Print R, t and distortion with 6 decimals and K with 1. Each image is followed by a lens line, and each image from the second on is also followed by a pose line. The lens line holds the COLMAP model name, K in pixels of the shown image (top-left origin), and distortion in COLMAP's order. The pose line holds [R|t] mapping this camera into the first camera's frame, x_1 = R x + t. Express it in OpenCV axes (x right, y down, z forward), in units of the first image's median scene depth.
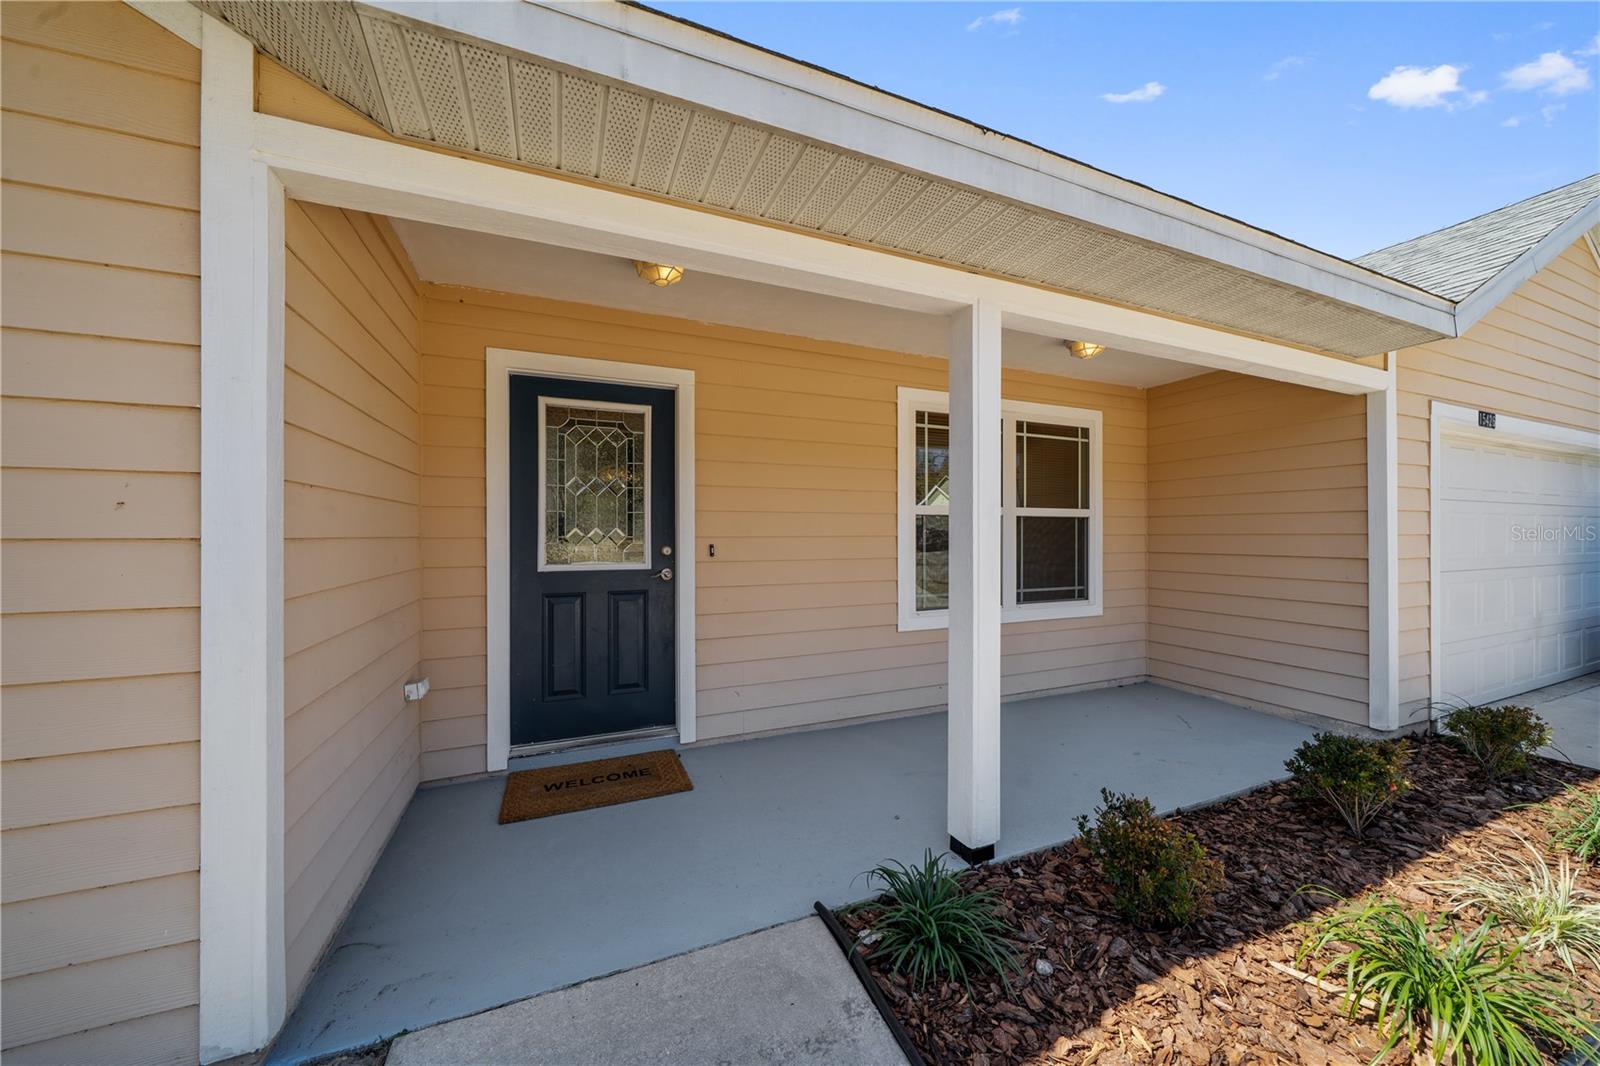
lens RADIAL K [[552.4, 0, 800.3], [0, 552.4, 530.9], [0, 0, 1]] dist [-0.002109, -0.000608]
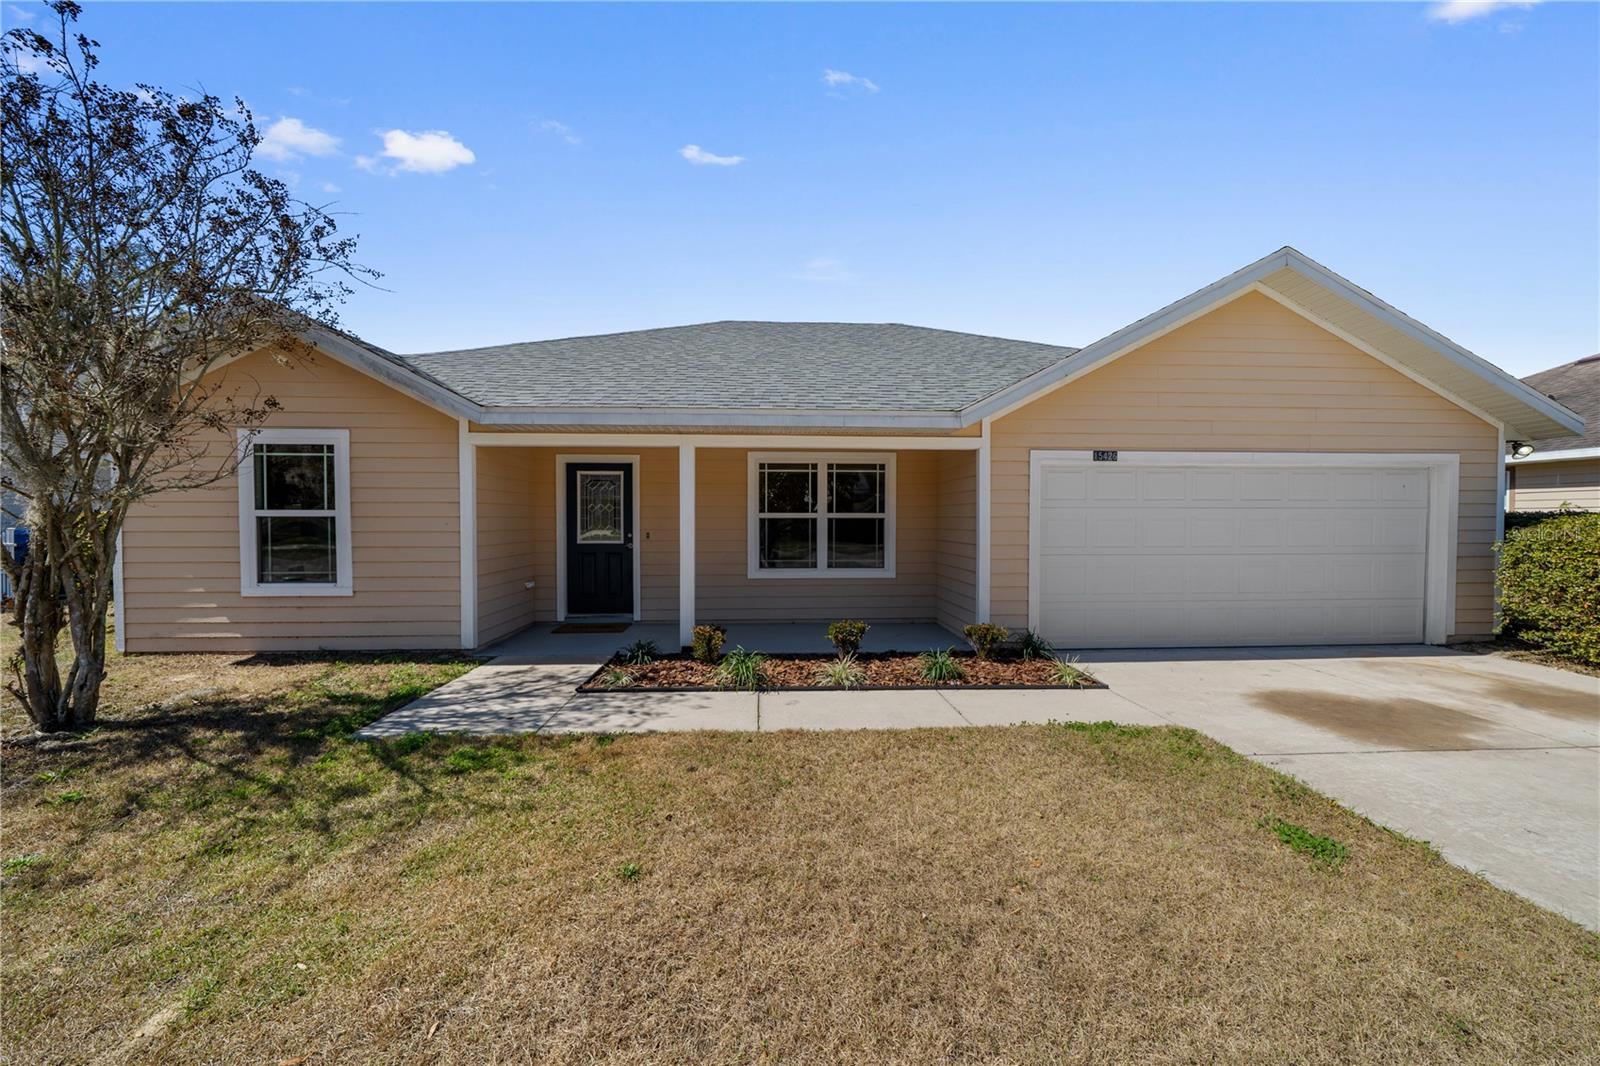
lens RADIAL K [[552.4, 0, 794.0], [0, 552.4, 535.2], [0, 0, 1]] dist [-0.002109, -0.000608]
pose [[0.943248, 0.008286, -0.331987, 1.139320], [0.000349, 0.999663, 0.025942, -0.023660], [0.332090, -0.024586, 0.942927, -0.902115]]
